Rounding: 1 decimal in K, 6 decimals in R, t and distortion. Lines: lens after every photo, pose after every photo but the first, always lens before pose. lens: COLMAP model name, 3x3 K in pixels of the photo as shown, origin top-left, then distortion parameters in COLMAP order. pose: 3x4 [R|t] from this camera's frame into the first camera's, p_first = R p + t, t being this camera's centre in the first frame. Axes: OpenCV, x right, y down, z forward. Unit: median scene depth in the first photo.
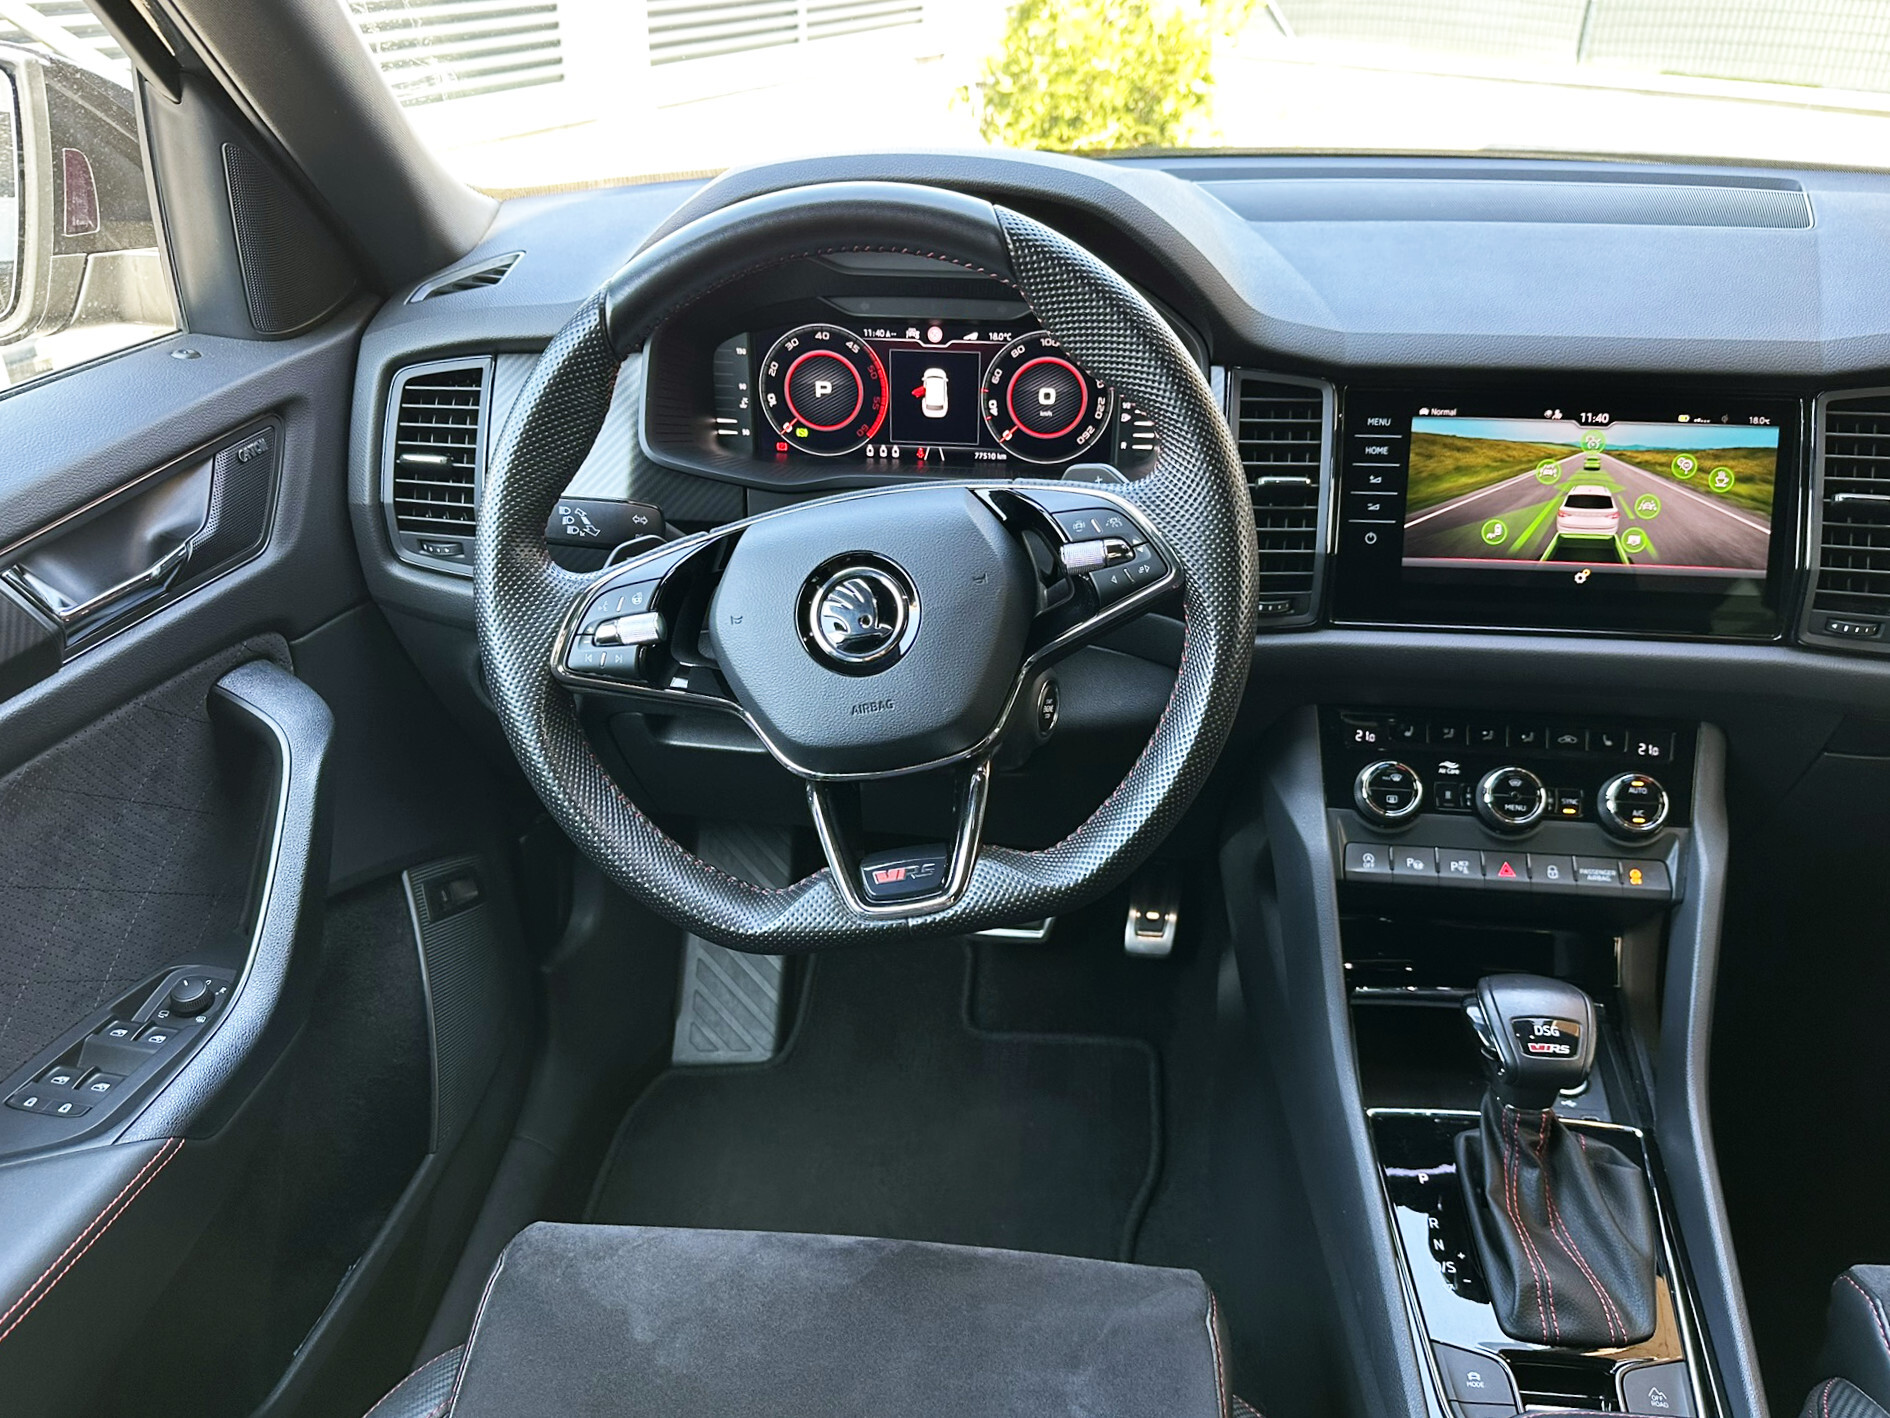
lens RADIAL K [[1429.9, 0, 976.1], [0, 1429.9, 712.5], [0, 0, 1]] dist [0.150112, -0.303389]
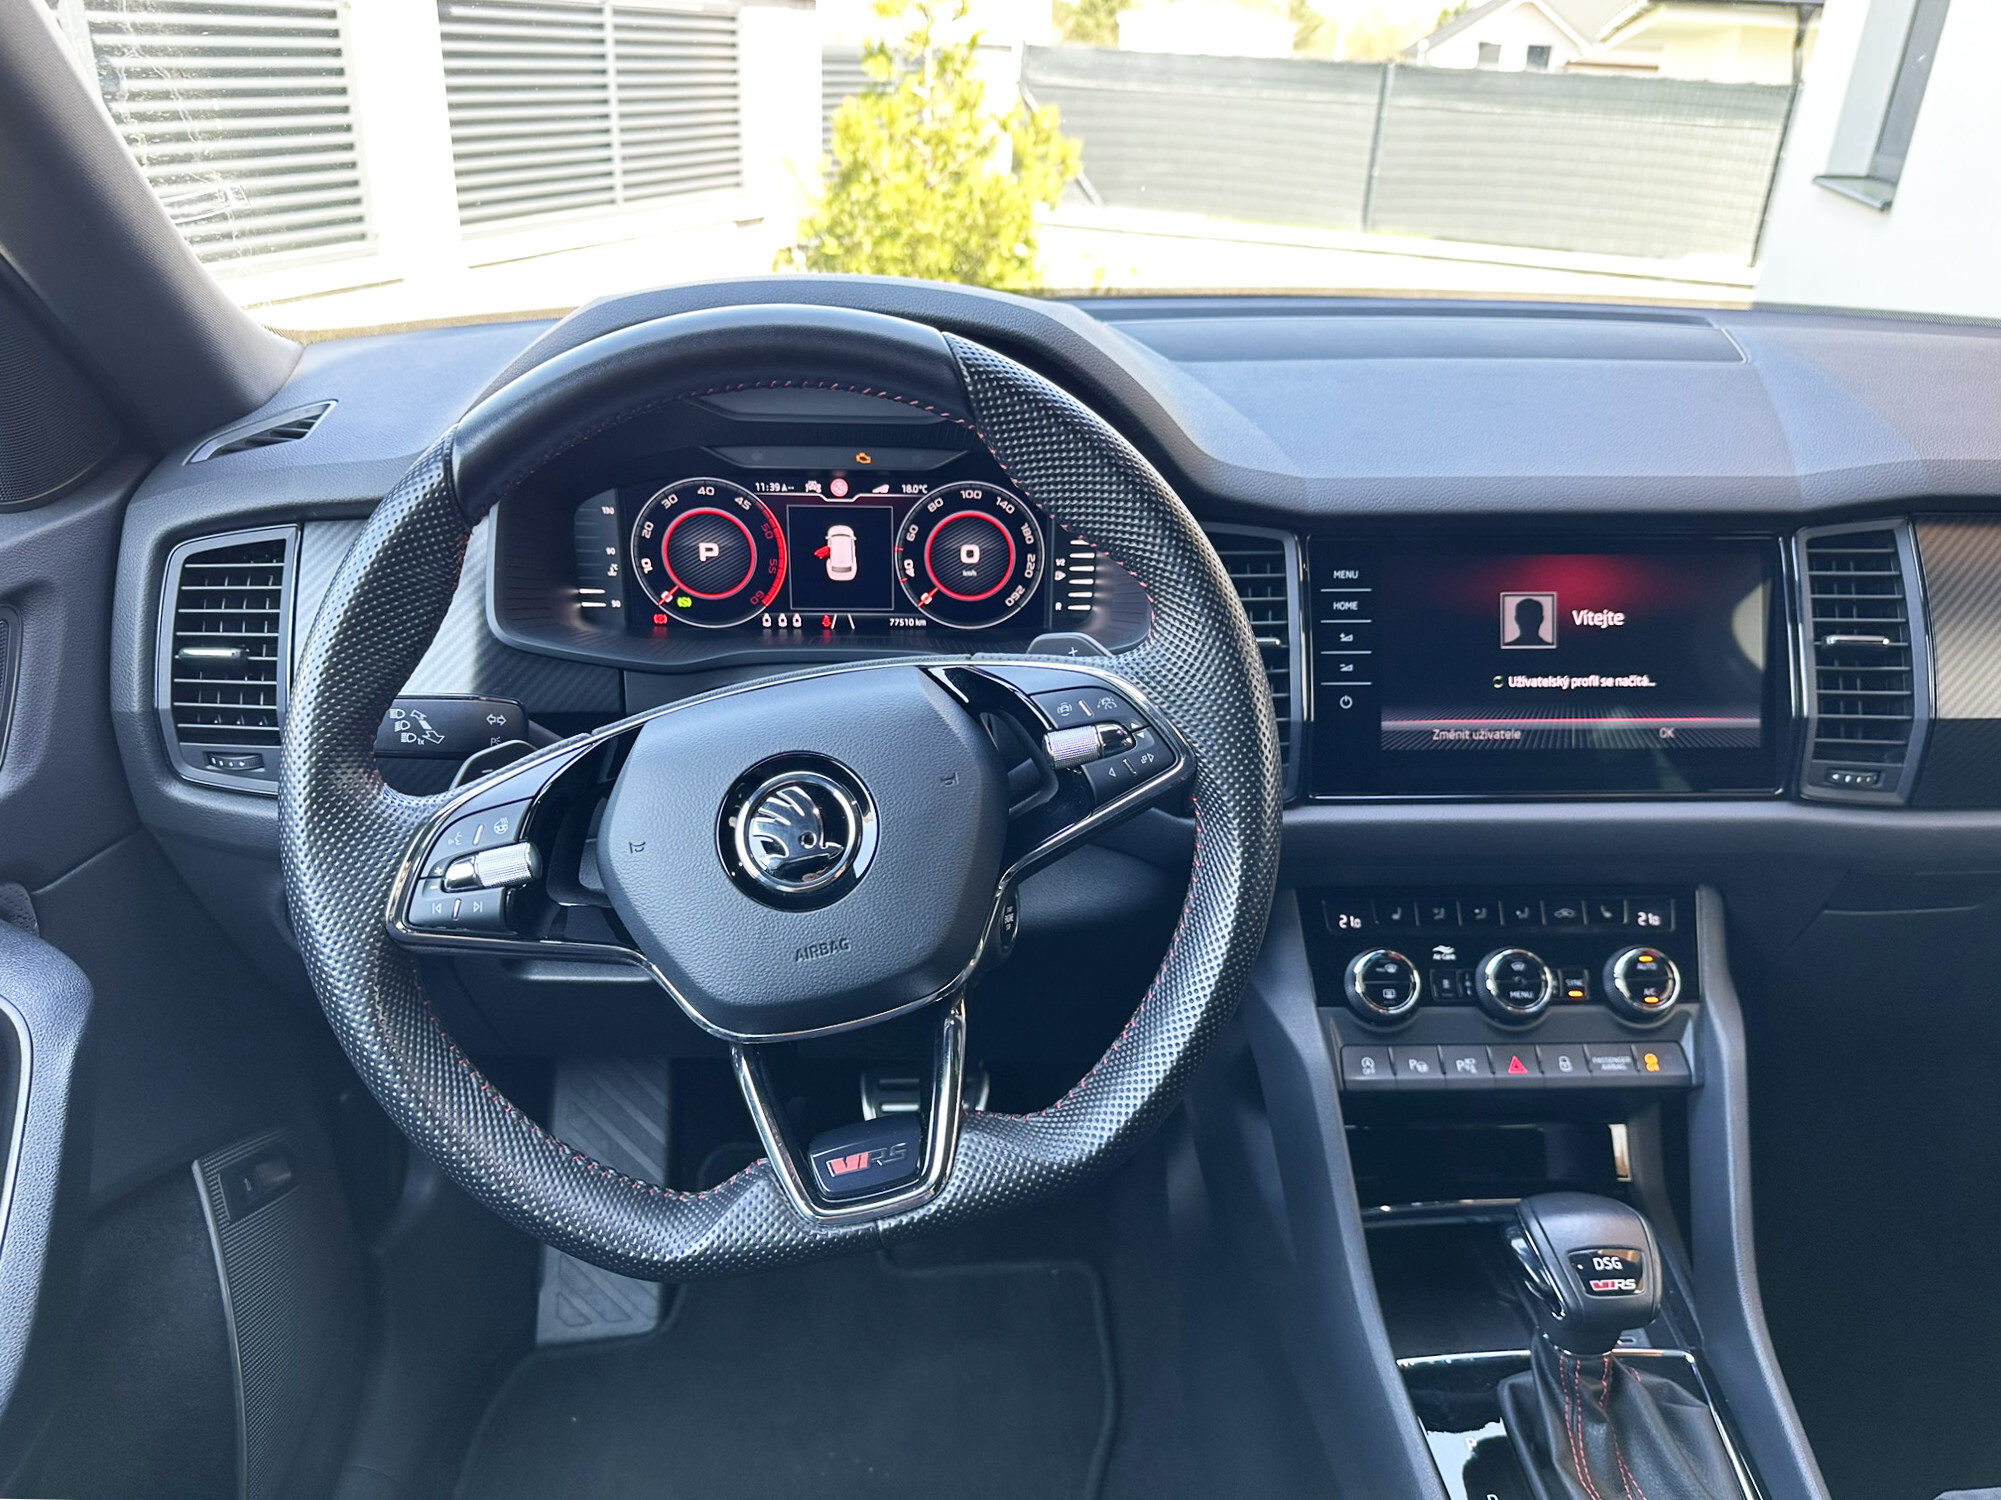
lens RADIAL K [[1435.9, 0, 1032.1], [0, 1435.9, 750.0], [0, 0, 1]] dist [0.129850, -0.262390]
pose [[0.988114, -0.045473, 0.146845, -0.052072], [0.056677, 0.995717, -0.073038, -0.036339], [-0.142895, 0.080492, 0.986459, 0.145831]]
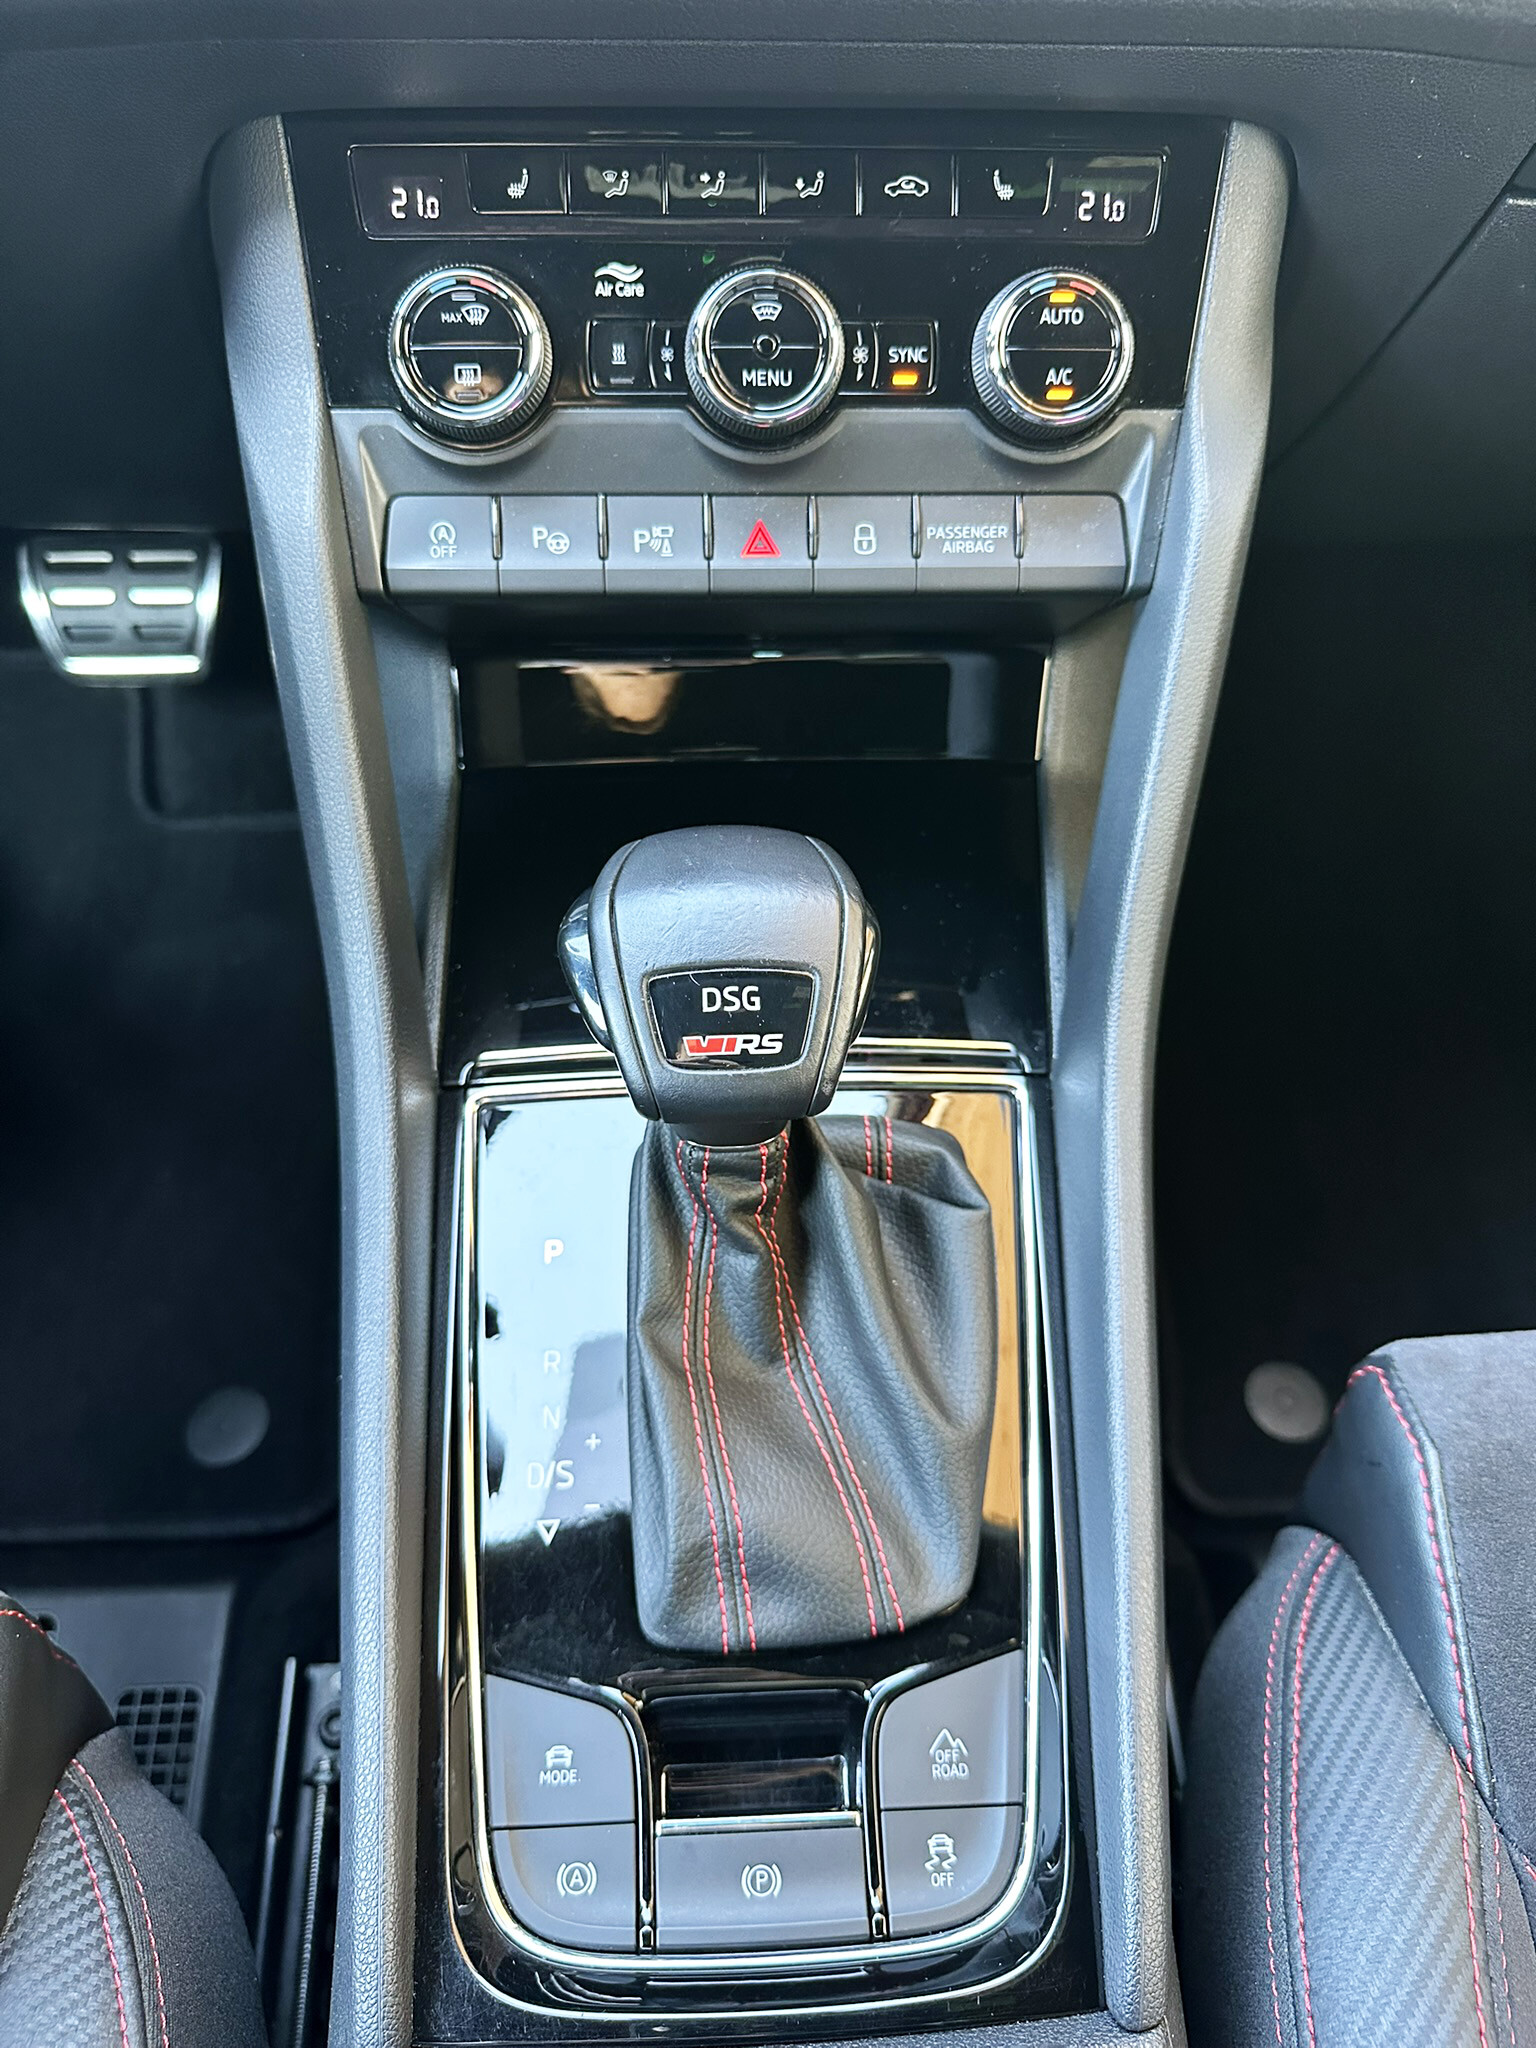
lens RADIAL K [[1465.2, 0, 768.0], [0, 1465.2, 1024.0], [0, 0, 1]] dist [-0.033388, -0.000505]
pose [[0.990848, -0.096493, 0.094388, 0.317513], [0.044456, 0.893535, 0.446788, 0.045526], [-0.127451, -0.438503, 0.889647, 0.567425]]
